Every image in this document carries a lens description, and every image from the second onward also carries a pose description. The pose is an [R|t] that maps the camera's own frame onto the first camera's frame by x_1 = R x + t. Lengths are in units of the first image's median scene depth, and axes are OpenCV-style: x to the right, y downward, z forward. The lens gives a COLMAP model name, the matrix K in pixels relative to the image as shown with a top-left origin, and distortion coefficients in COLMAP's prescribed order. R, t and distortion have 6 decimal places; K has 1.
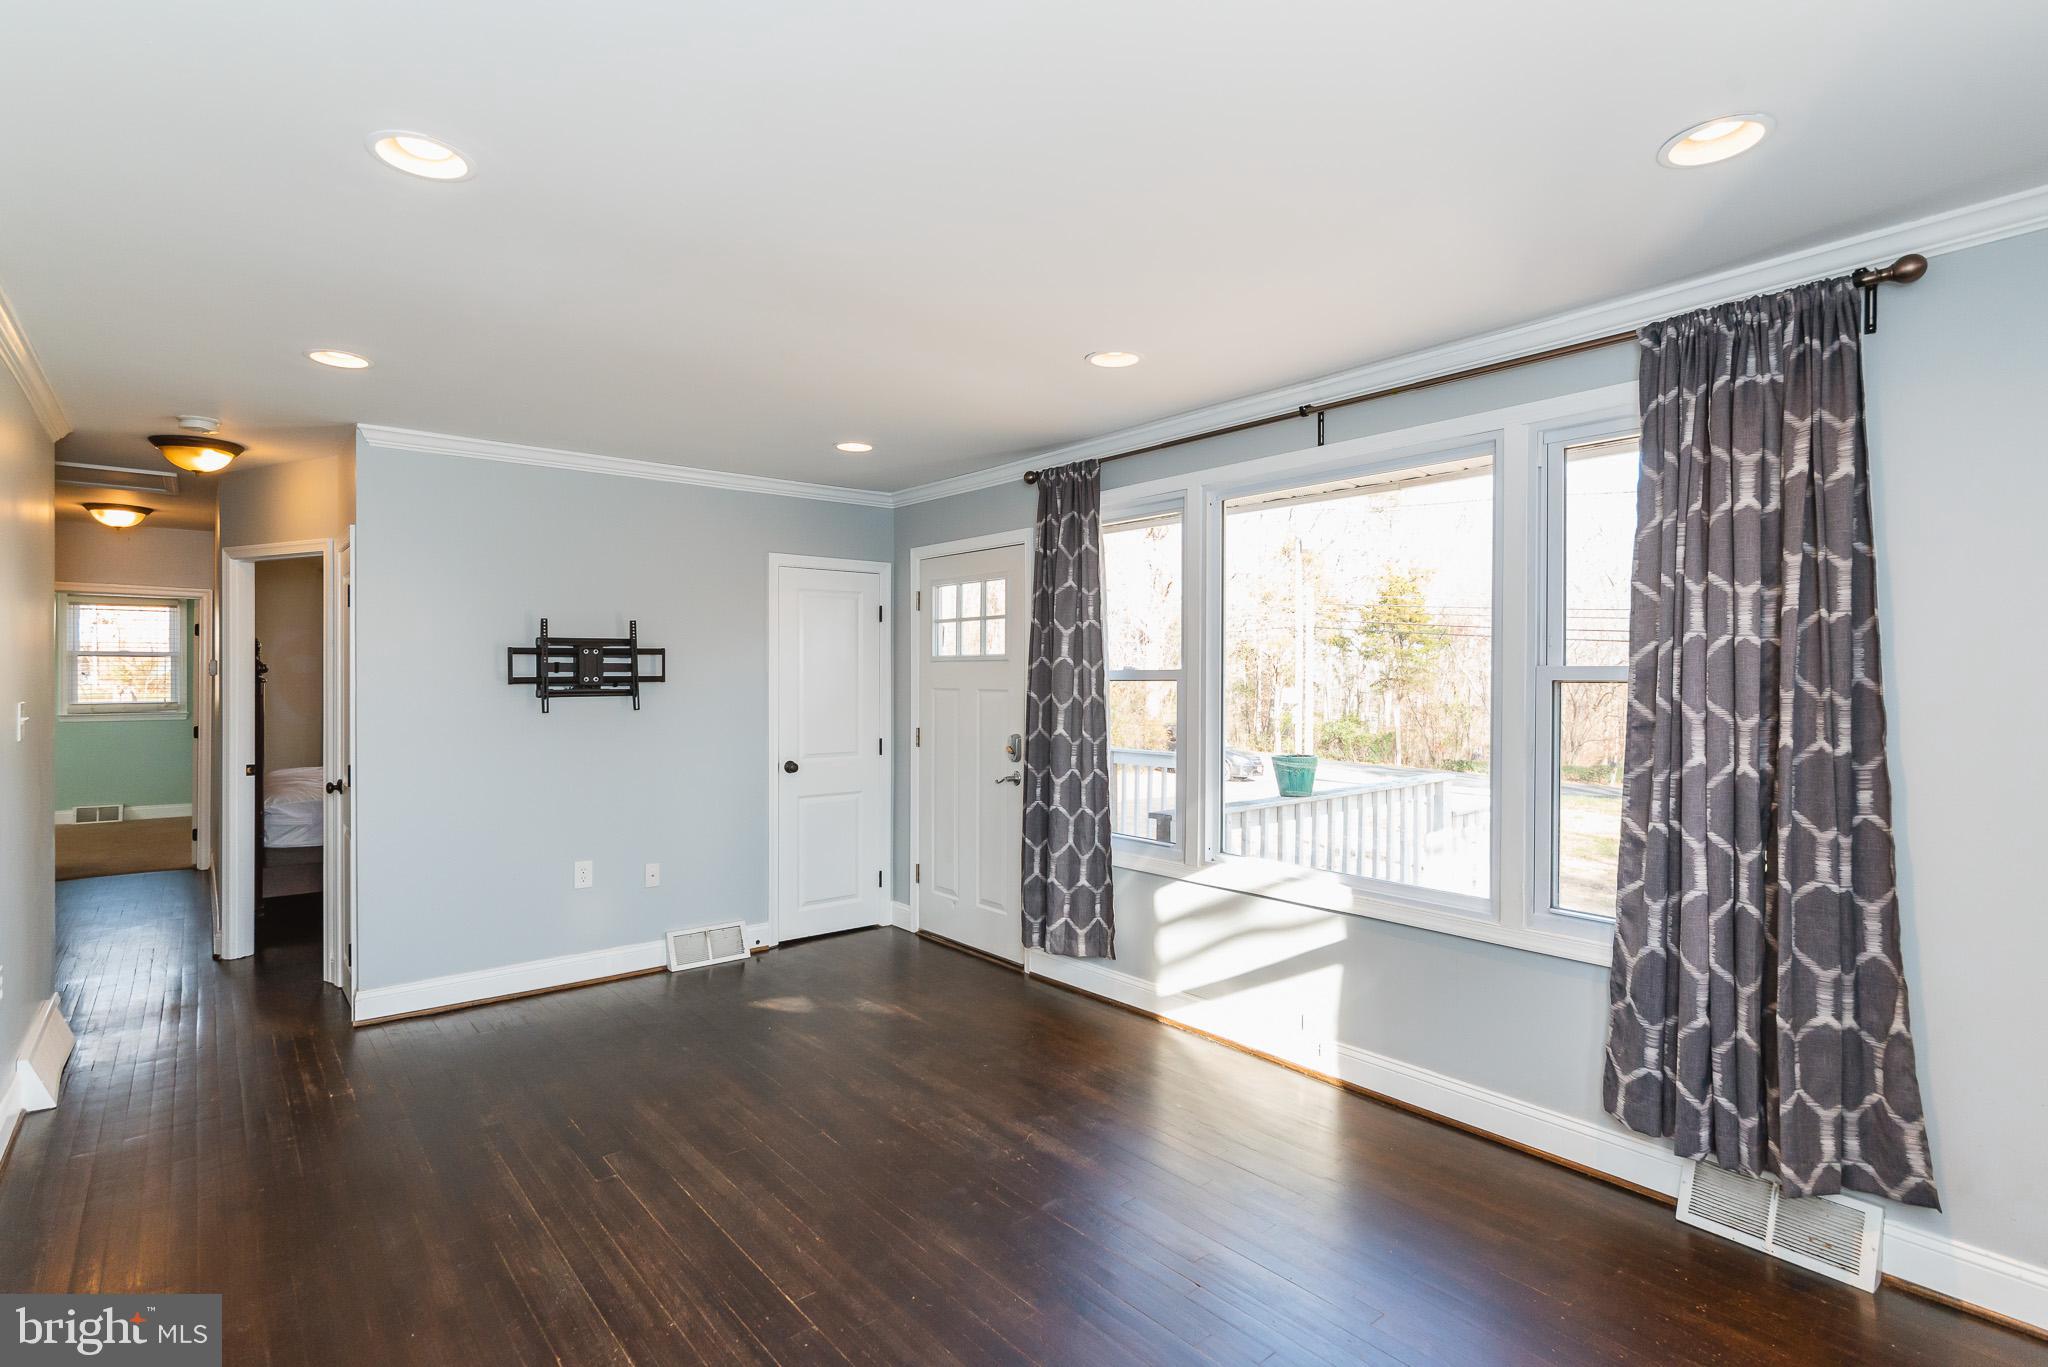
lens RADIAL K [[996.3, 0, 1047.7], [0, 996.3, 682.3], [0, 0, 1]] dist [-0.001925, 0.000744]
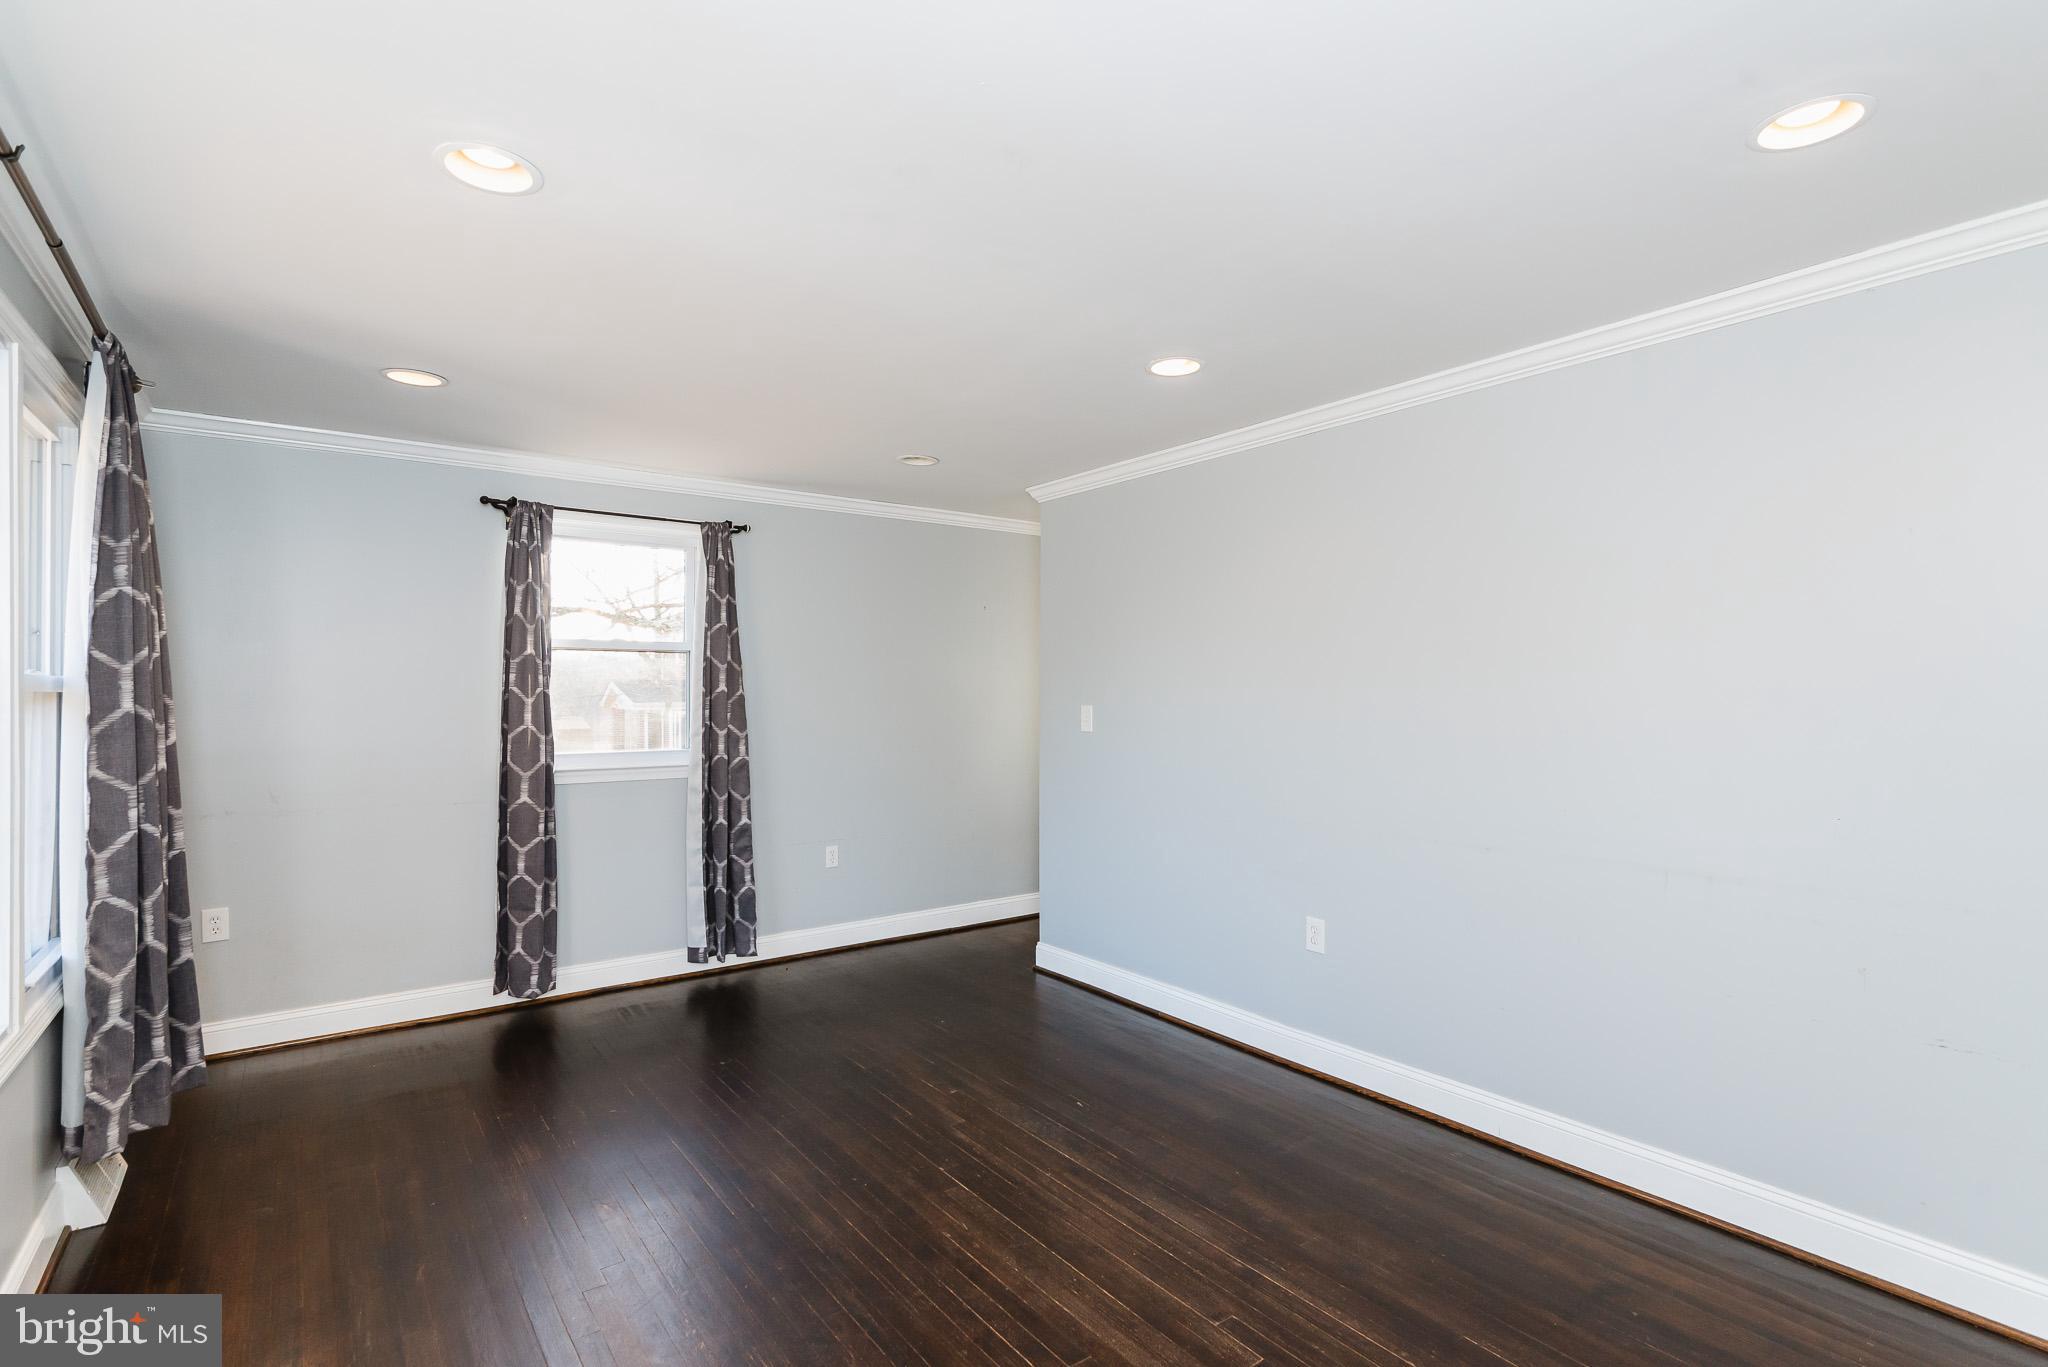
lens RADIAL K [[973.9, 0, 1027.5], [0, 973.9, 696.4], [0, 0, 1]] dist [0.000747, 0.000685]
pose [[-0.997637, -0.000058, 0.068704, -0.216641], [0.000216, 0.999992, 0.003972, 0.000573], [-0.068703, 0.003977, -0.997629, 1.129708]]
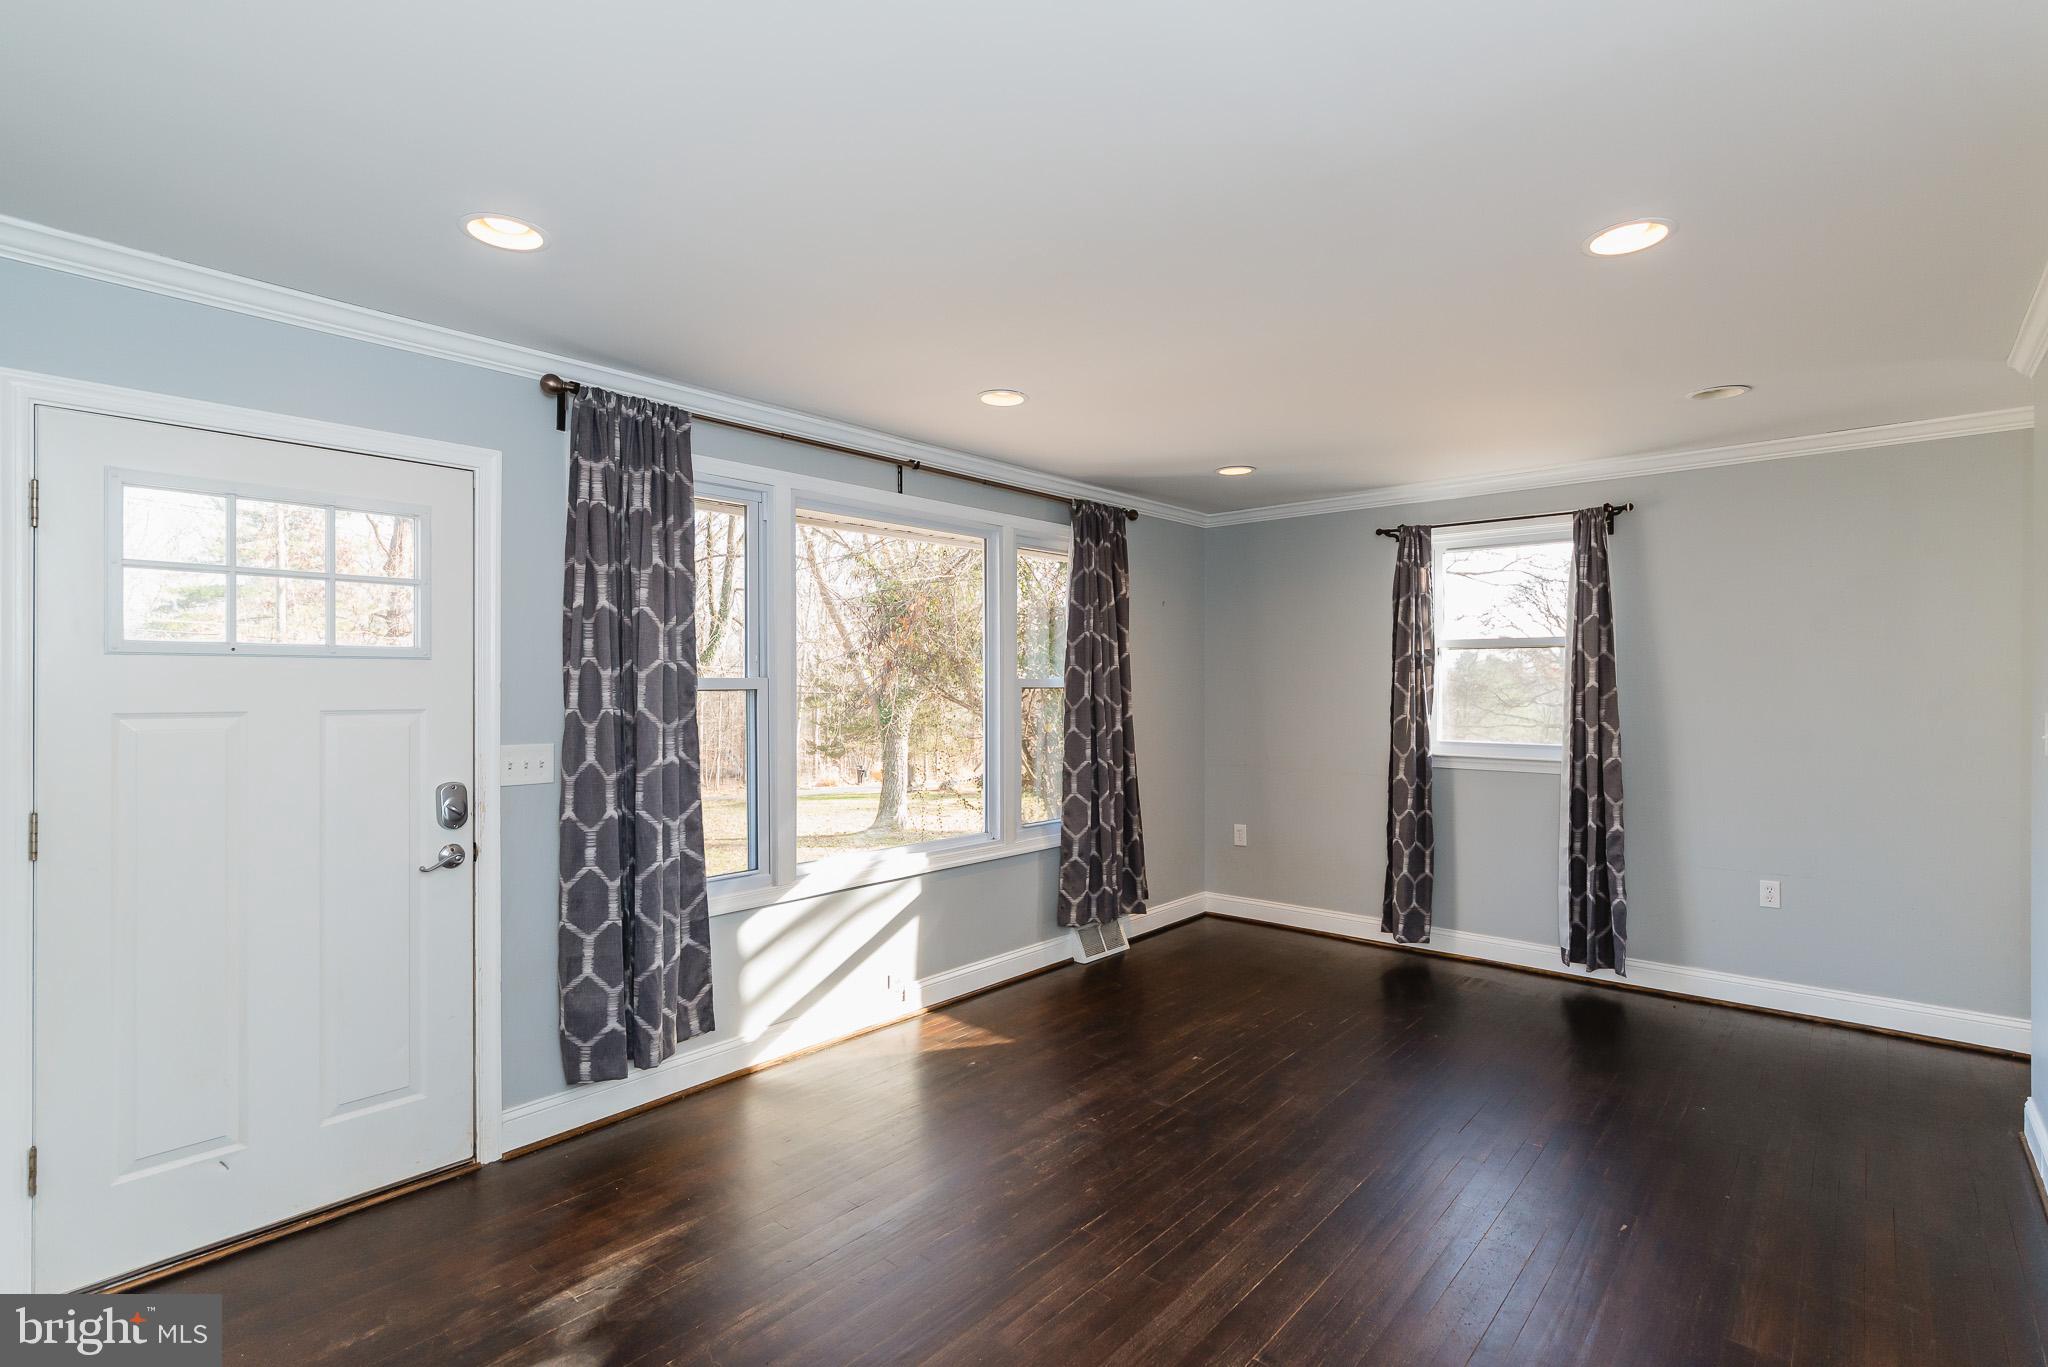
lens RADIAL K [[966.2, 0, 1018.2], [0, 966.2, 682.5], [0, 0, 1]] dist [-0.000476, 0.000784]
pose [[-0.136693, -0.002221, 0.990611, -0.719425], [0.003600, 0.999990, 0.002738, -0.009503], [-0.990607, 0.003940, -0.136684, 0.813660]]
